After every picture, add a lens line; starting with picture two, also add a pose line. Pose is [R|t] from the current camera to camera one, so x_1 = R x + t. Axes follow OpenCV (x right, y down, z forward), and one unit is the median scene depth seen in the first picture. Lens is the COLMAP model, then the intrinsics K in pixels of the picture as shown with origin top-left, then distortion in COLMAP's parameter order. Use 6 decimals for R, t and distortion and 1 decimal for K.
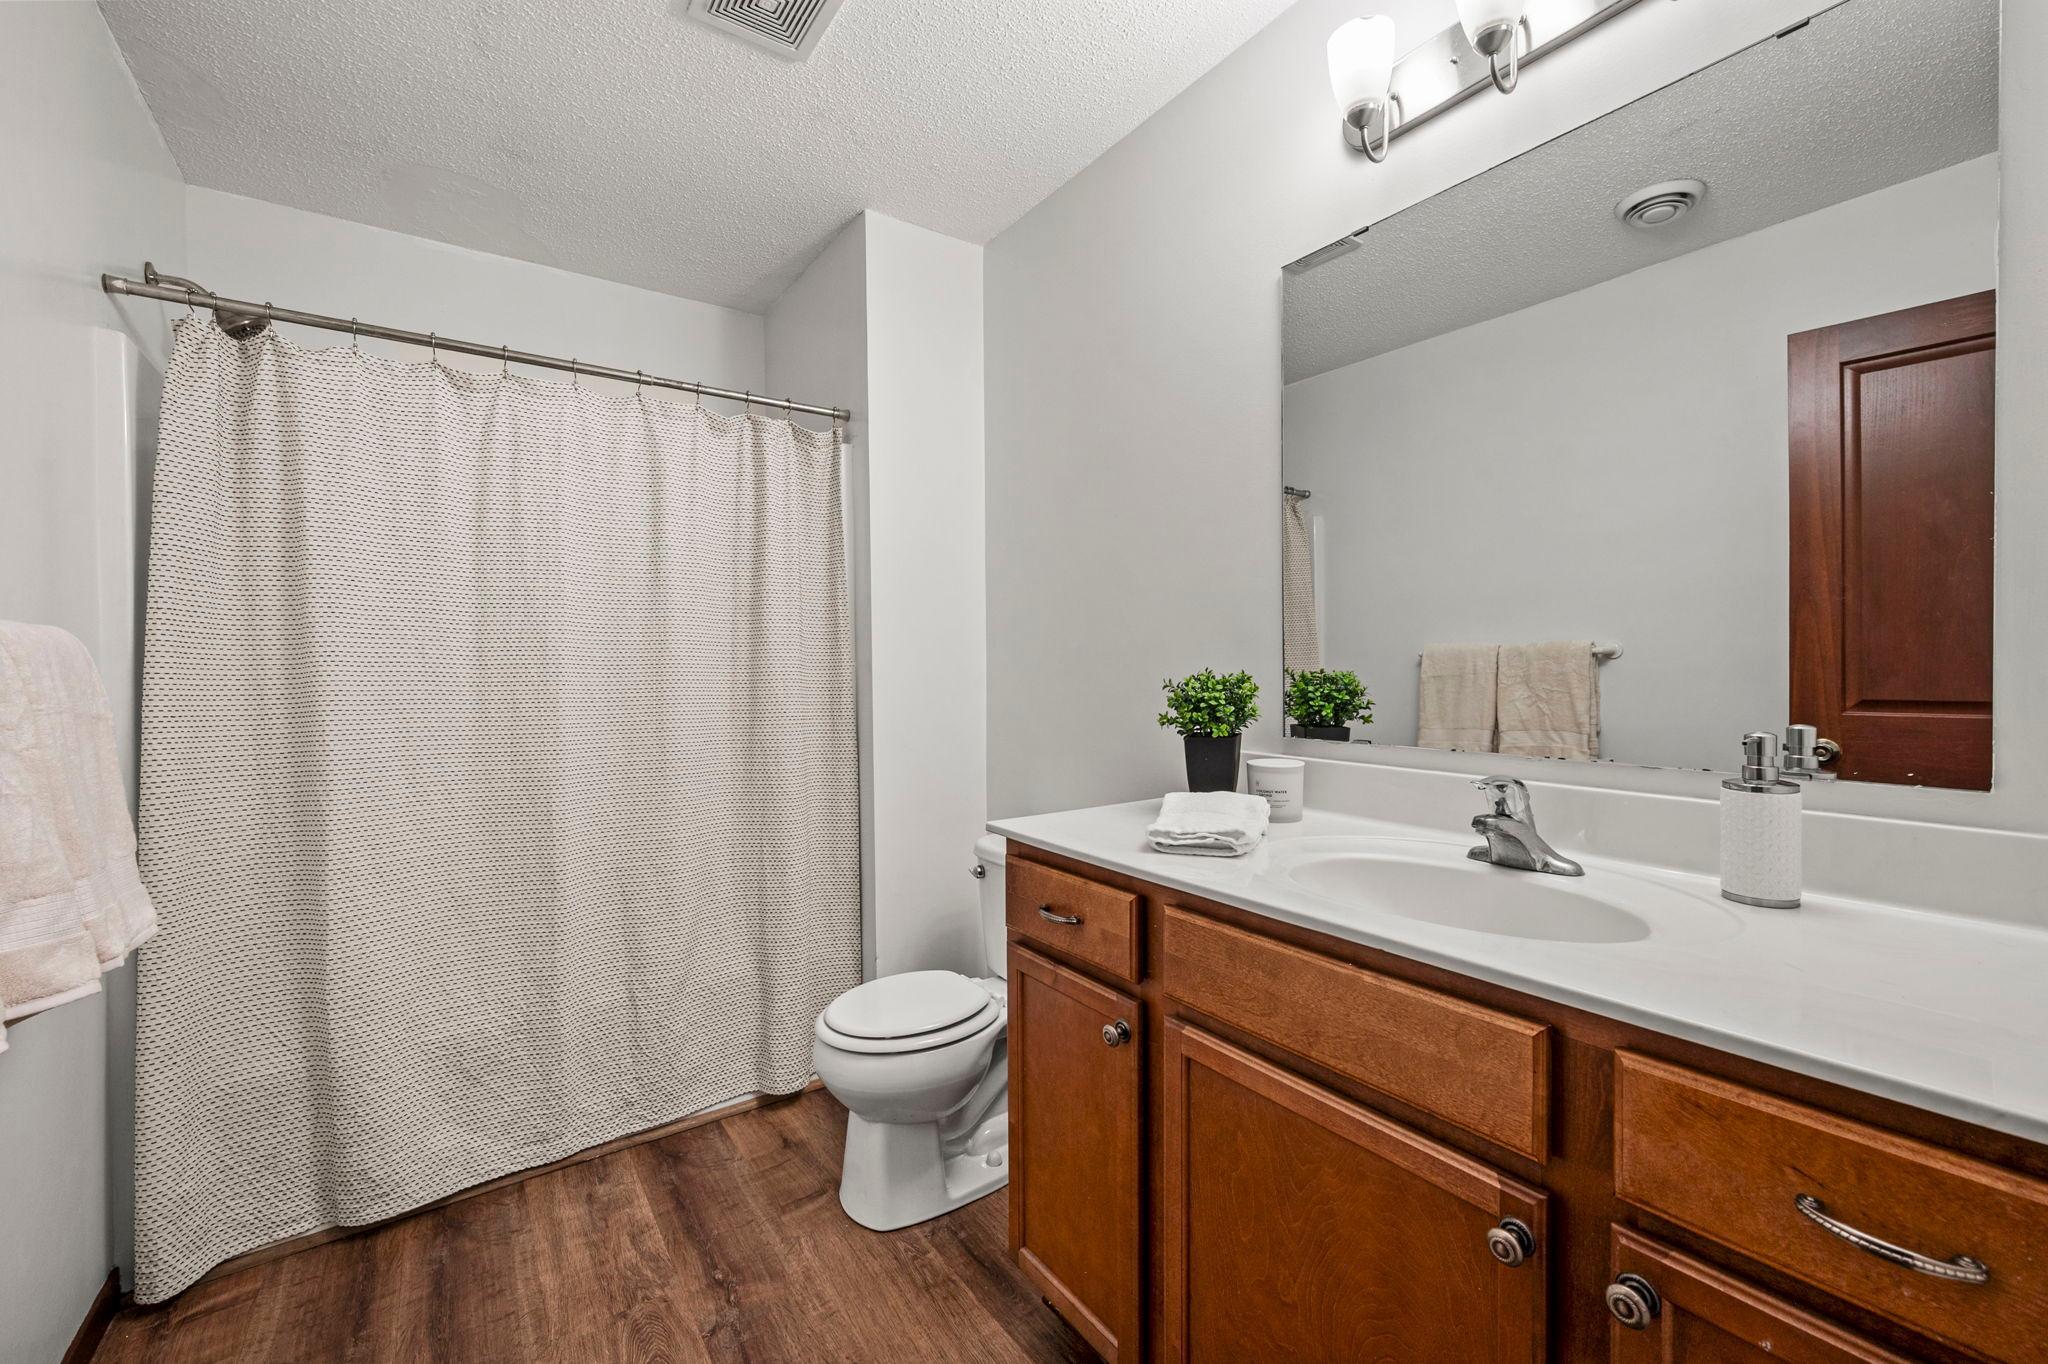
lens RADIAL K [[818.3, 0, 1026.5], [0, 818.3, 666.5], [0, 0, 1]] dist [0.000523, 0.000388]
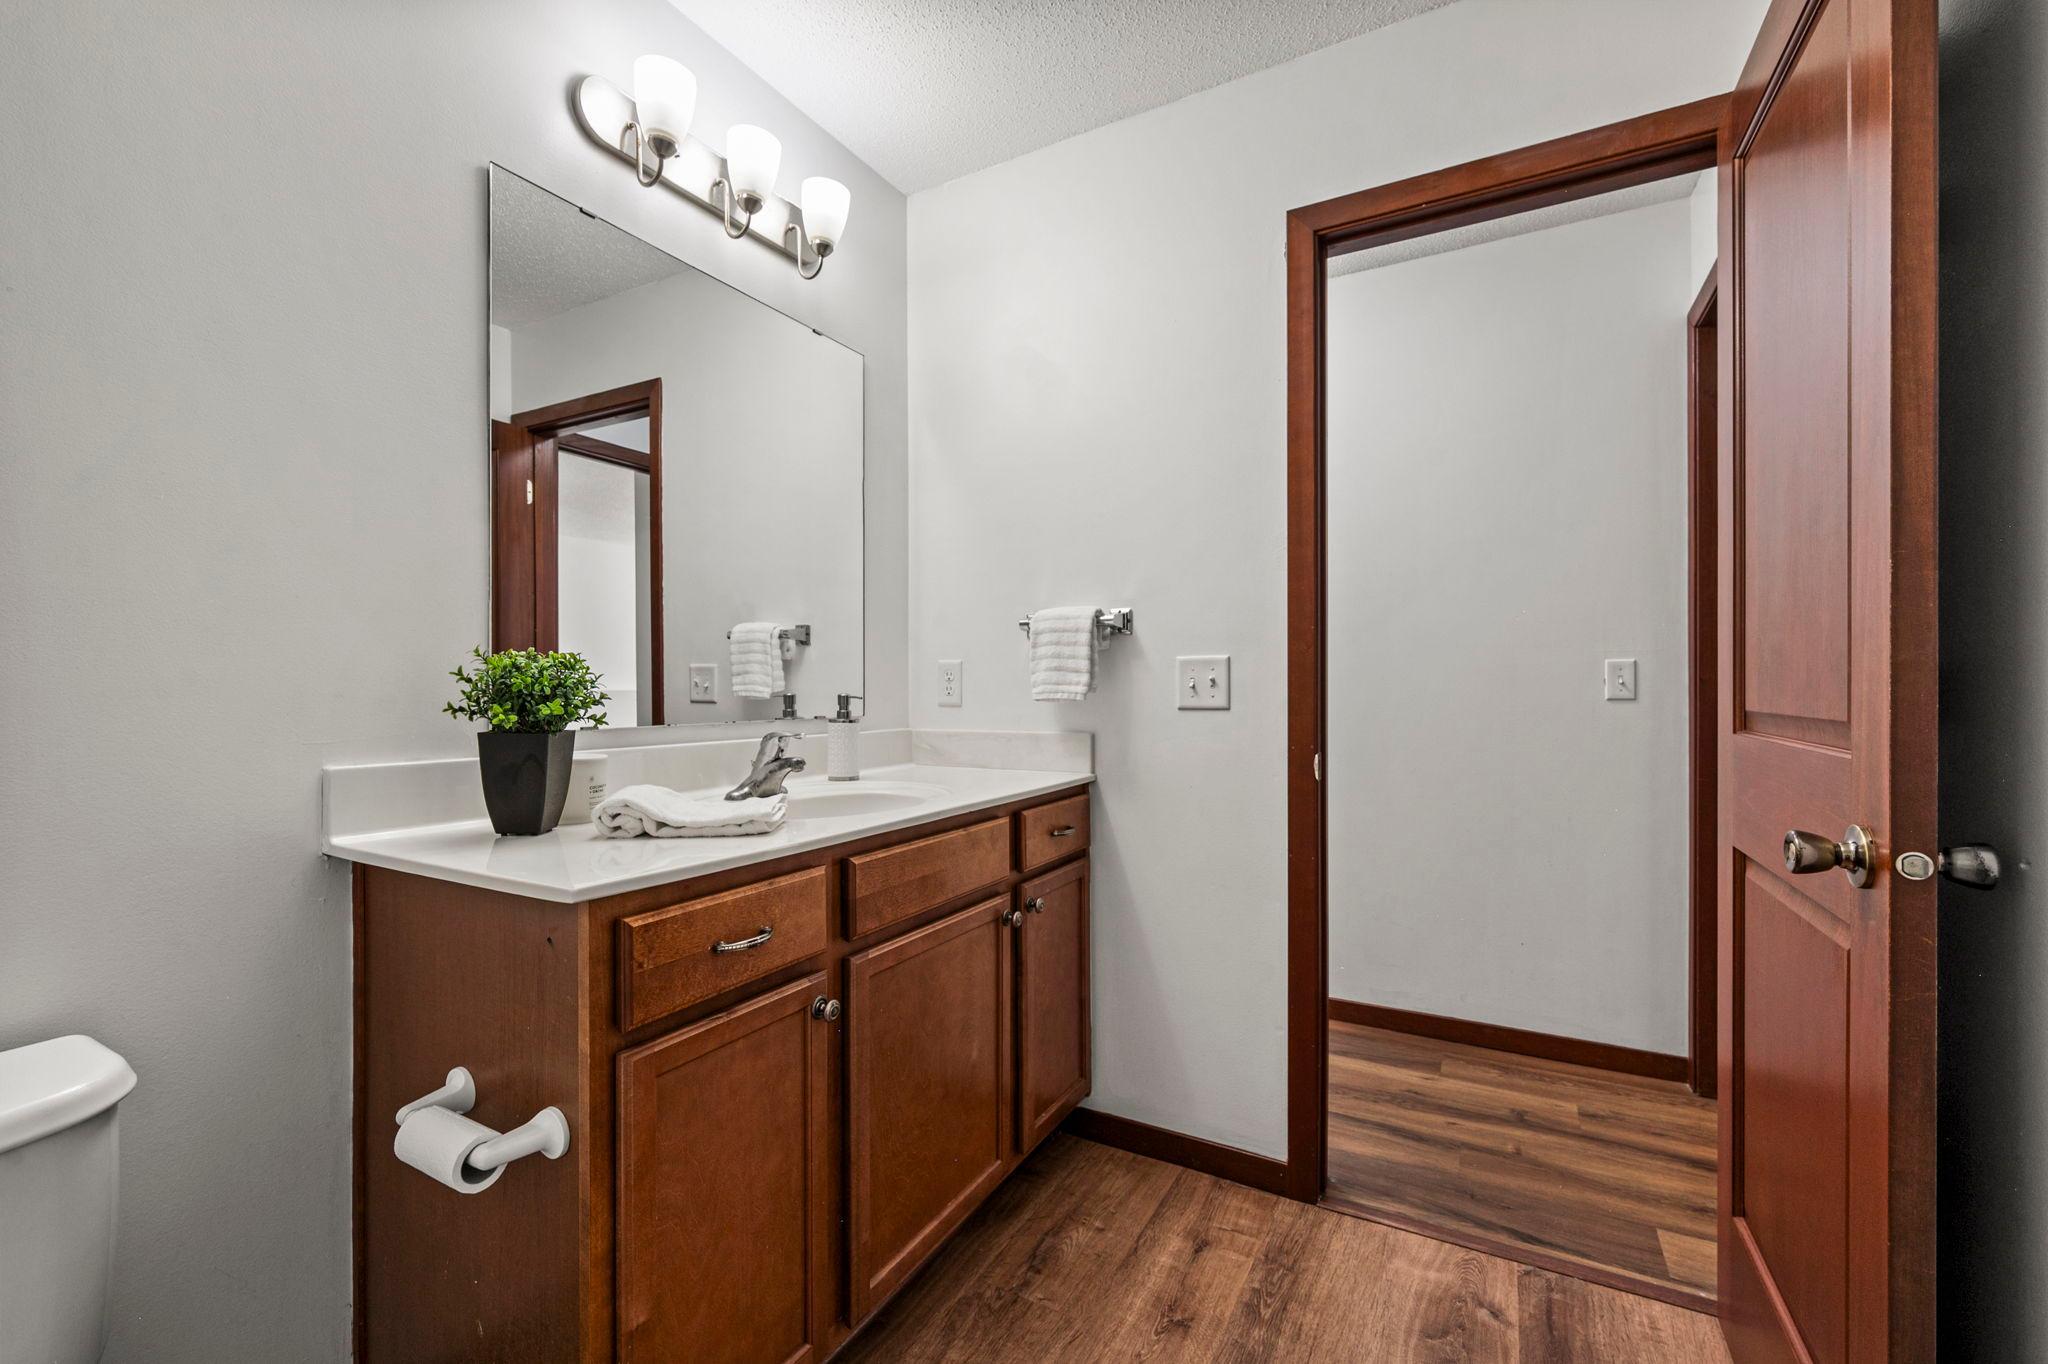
lens RADIAL K [[818.3, 0, 1029.9], [0, 818.3, 686.1], [0, 0, 1]] dist [0.000523, 0.000388]
pose [[-0.399610, 0.010272, 0.916628, -1.006922], [0.016488, 0.999856, -0.004017, 0.070987], [-0.916537, 0.013508, -0.399722, 1.295114]]
